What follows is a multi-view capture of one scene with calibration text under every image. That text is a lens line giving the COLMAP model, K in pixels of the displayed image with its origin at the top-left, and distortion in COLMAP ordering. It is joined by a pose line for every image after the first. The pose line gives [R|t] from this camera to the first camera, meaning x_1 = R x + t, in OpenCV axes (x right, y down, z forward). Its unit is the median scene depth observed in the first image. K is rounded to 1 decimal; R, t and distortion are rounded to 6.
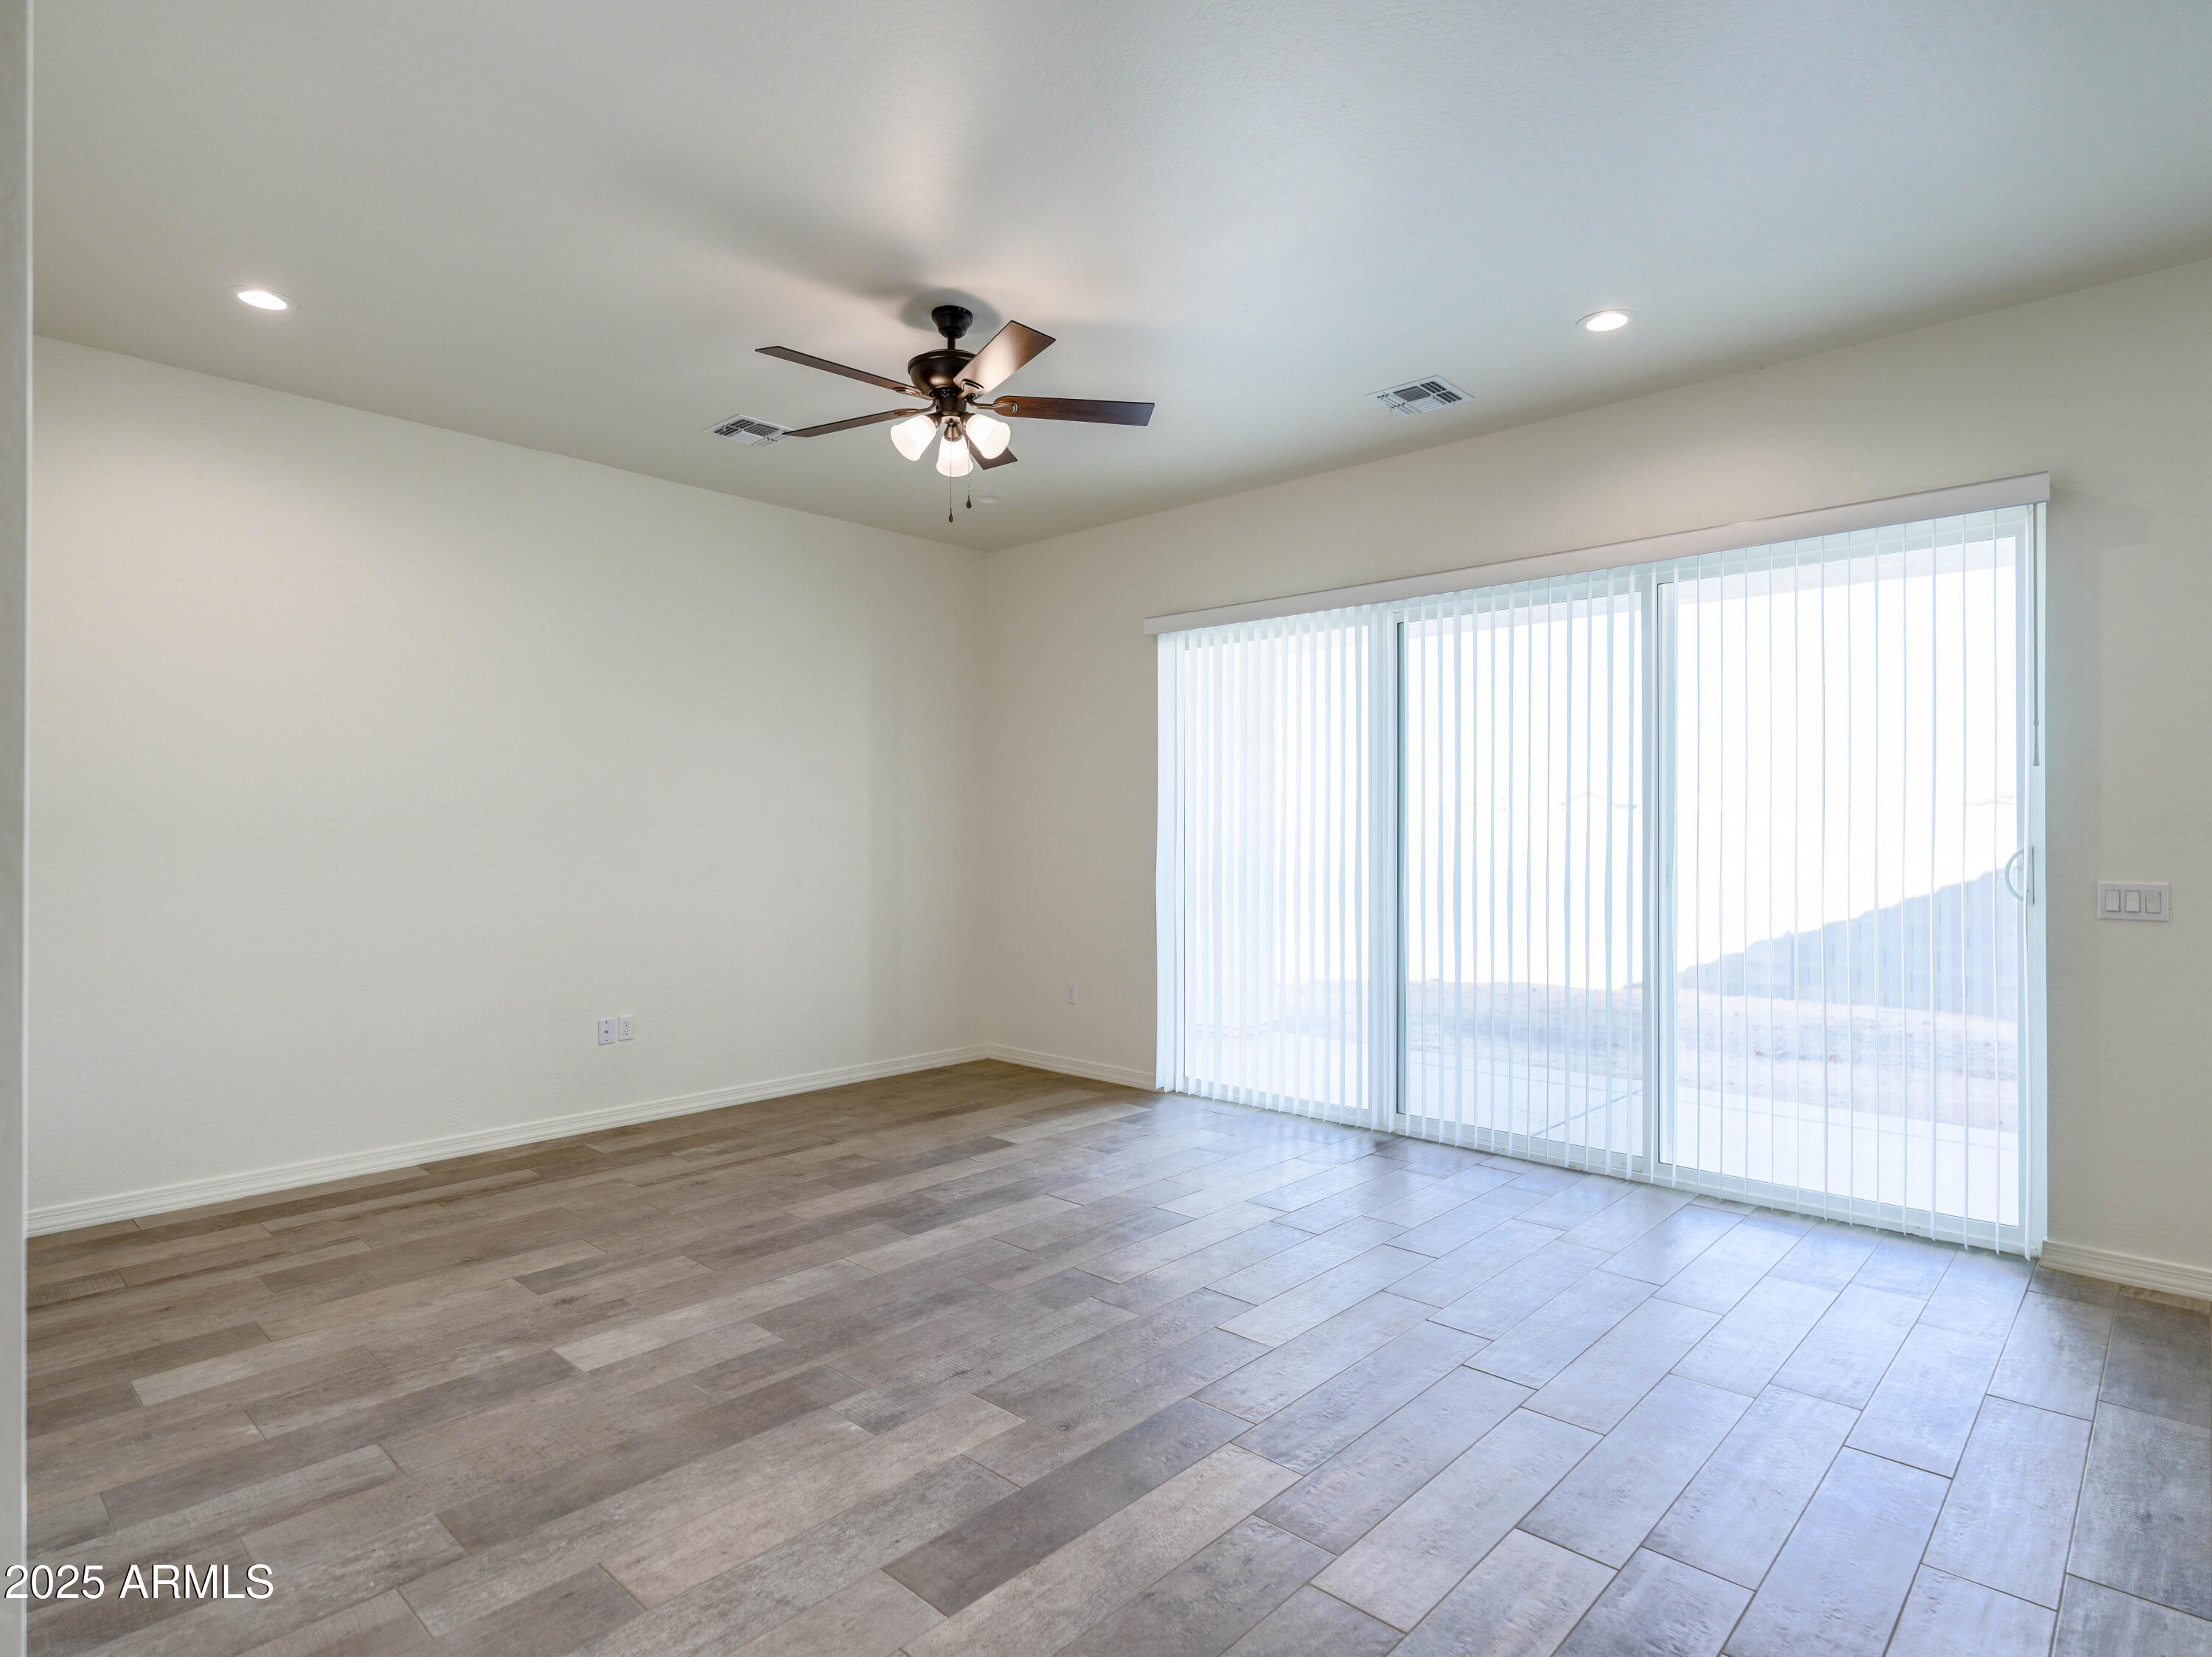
lens RADIAL K [[1180.4, 0, 1108.4], [0, 1180.4, 824.0], [0, 0, 1]] dist [-0.000144, 0.000883]
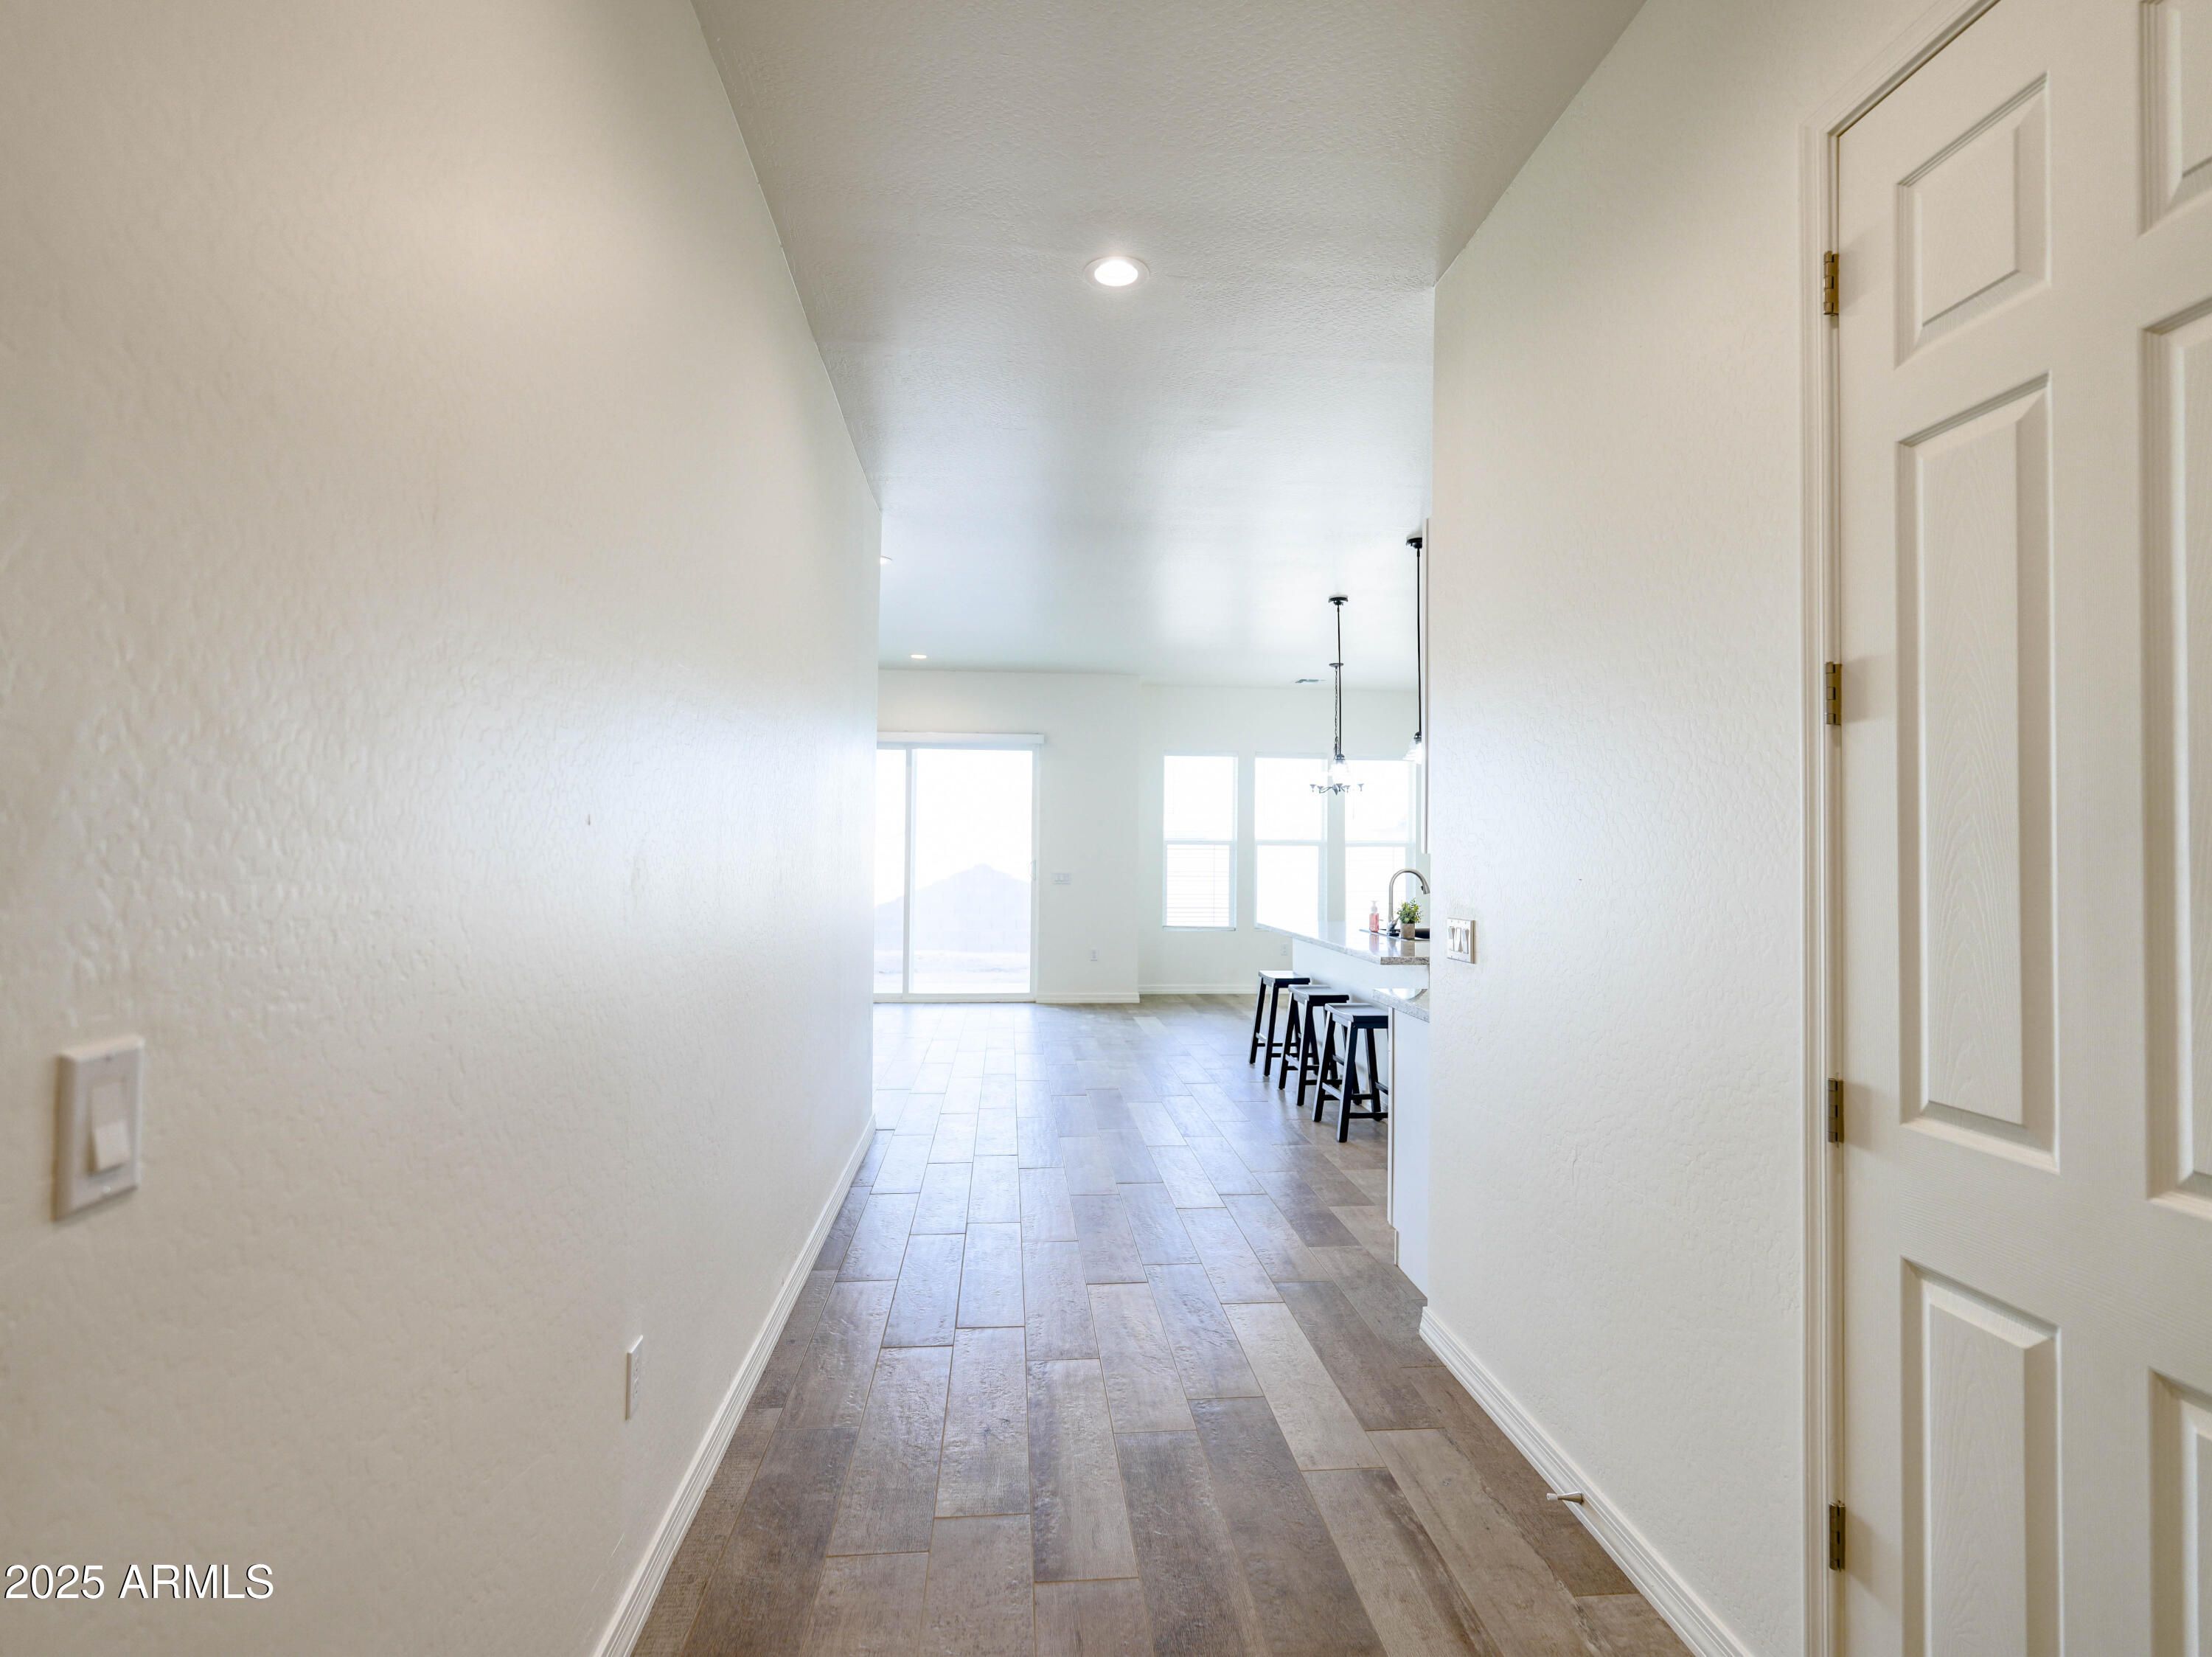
lens RADIAL K [[1099.3, 0, 1108.5], [0, 1099.3, 826.0], [0, 0, 1]] dist [0.001299, 0.000053]
pose [[0.665423, 0.023904, 0.746083, -1.193425], [-0.013997, 0.999711, -0.019547, -0.013732], [-0.746335, 0.002564, 0.665565, -0.997542]]
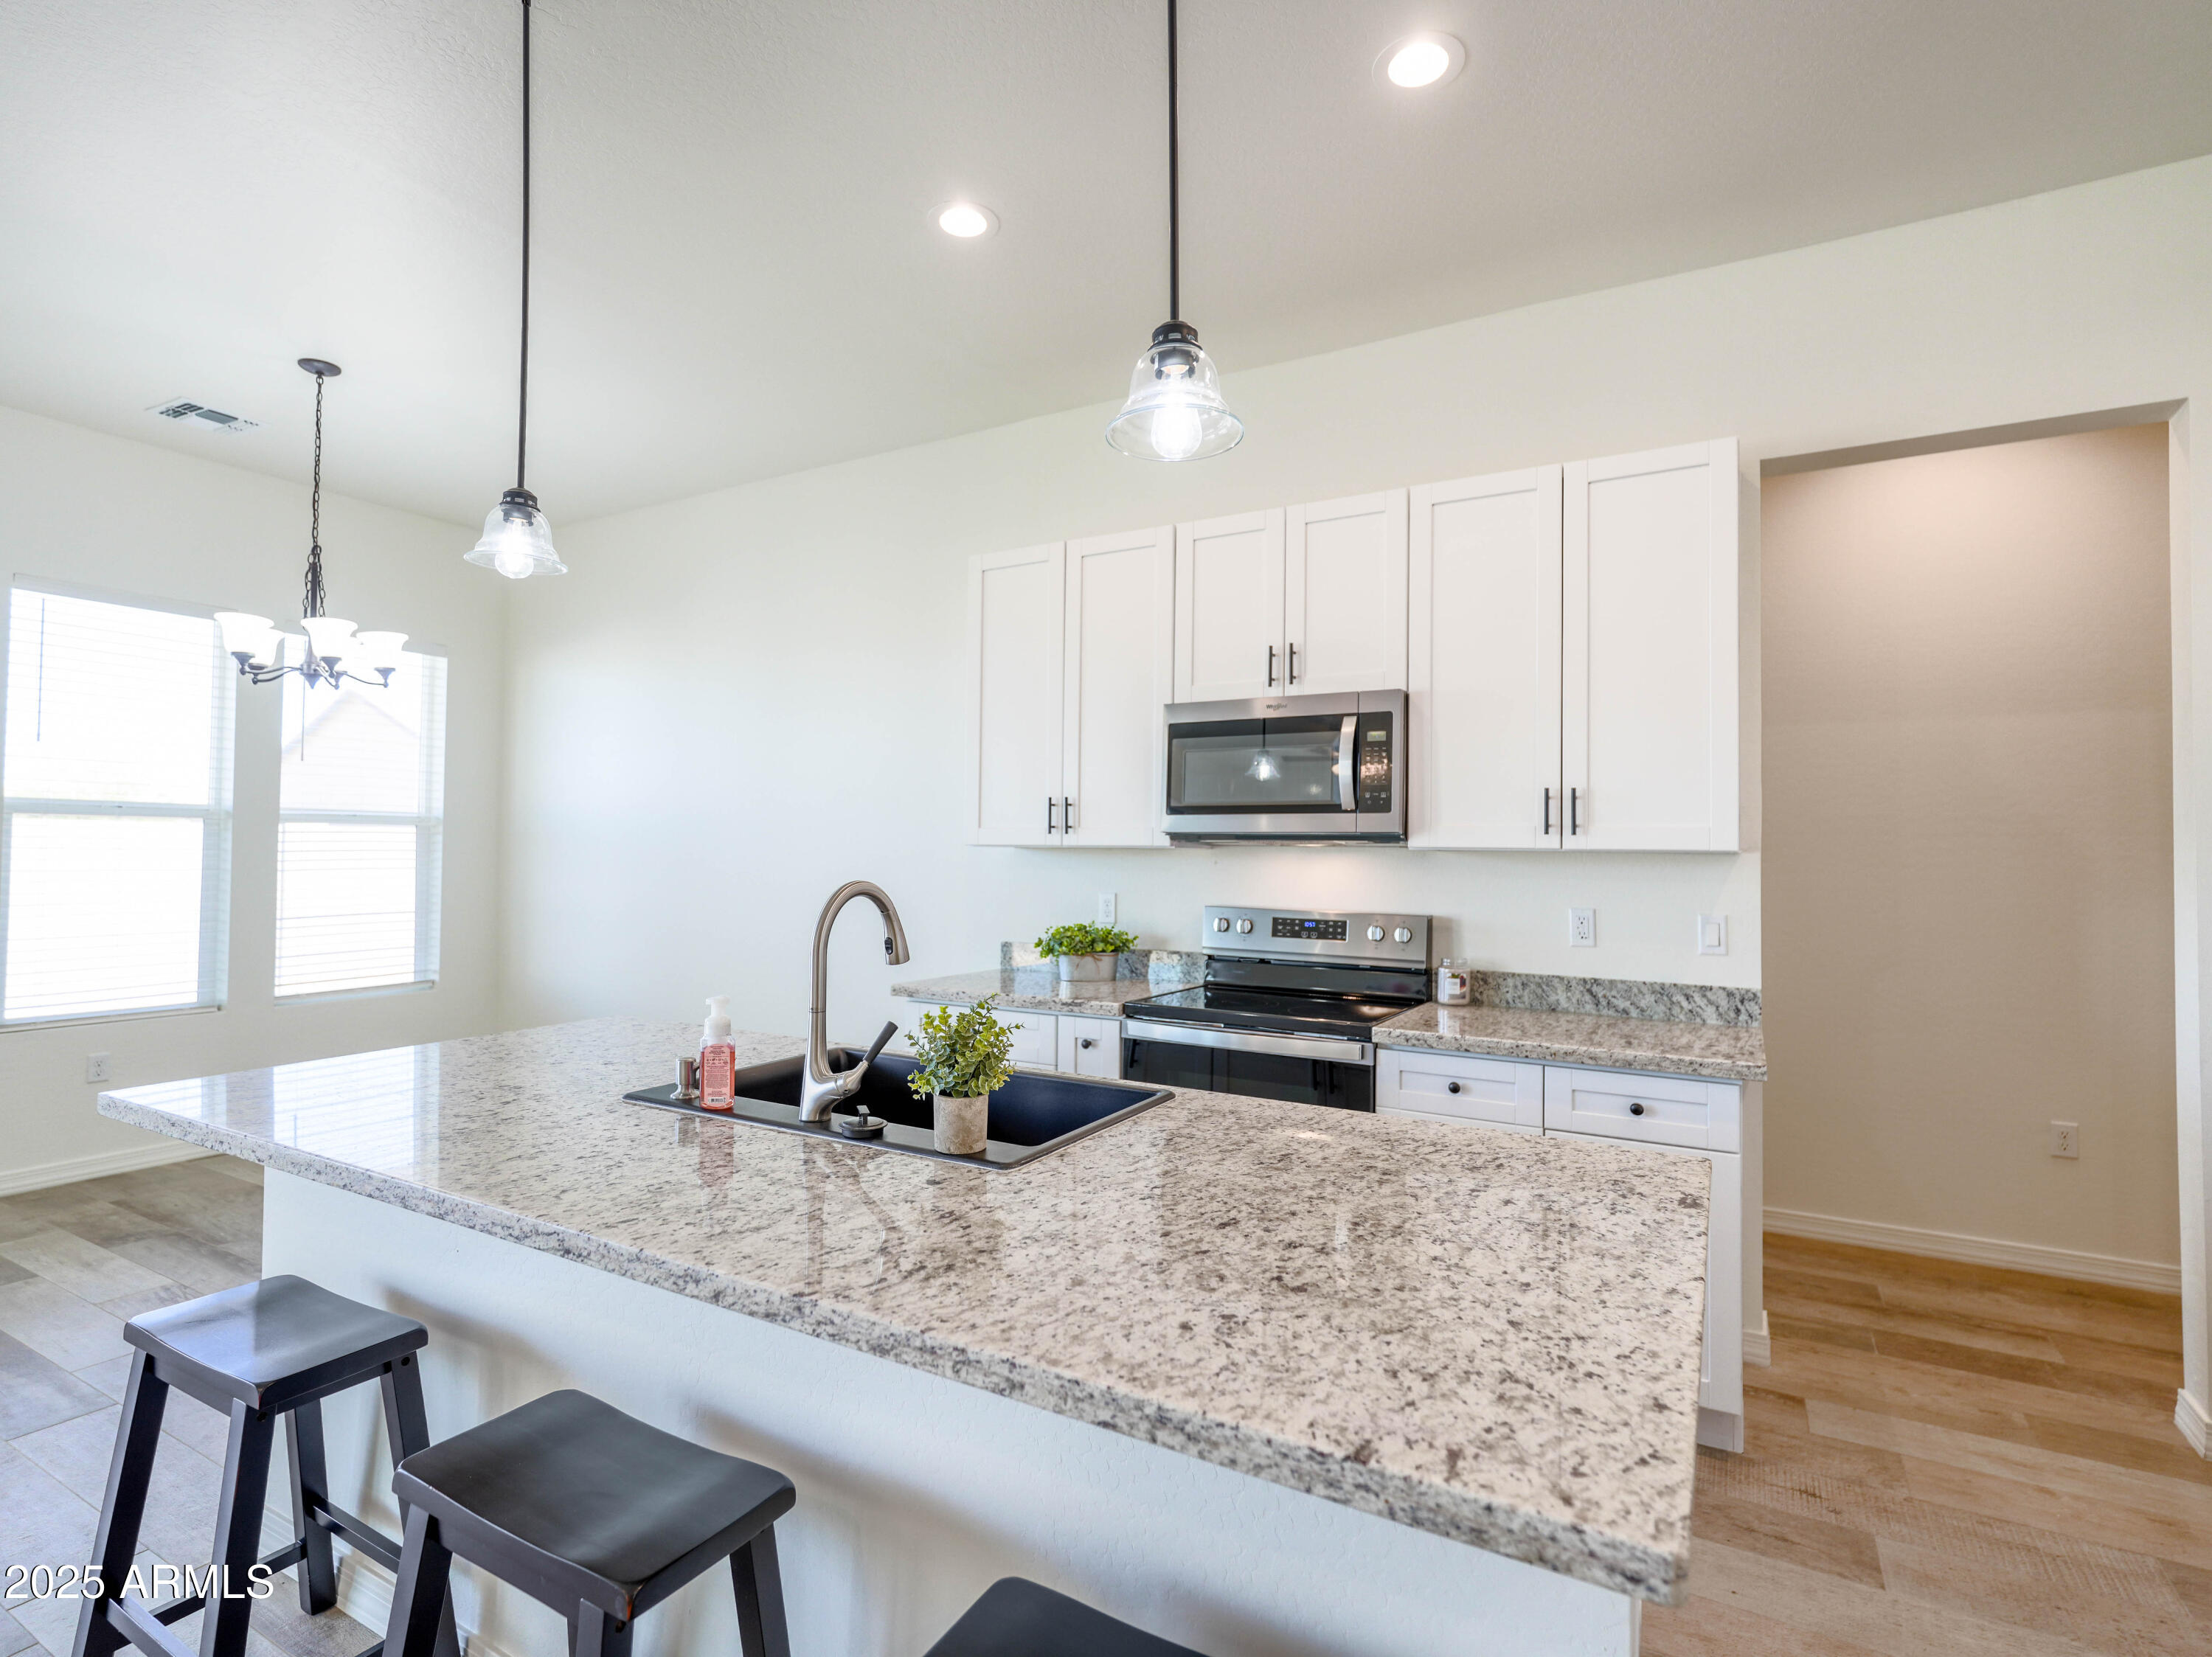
lens RADIAL K [[1096.0, 0, 1108.6], [0, 1096.0, 825.6], [0, 0, 1]] dist [0.000910, 0.000459]
pose [[-0.225695, 0.022354, 0.973942, -0.039107], [-0.017421, 0.999484, -0.026977, -0.000895], [-0.974042, -0.023055, -0.225189, -0.144558]]
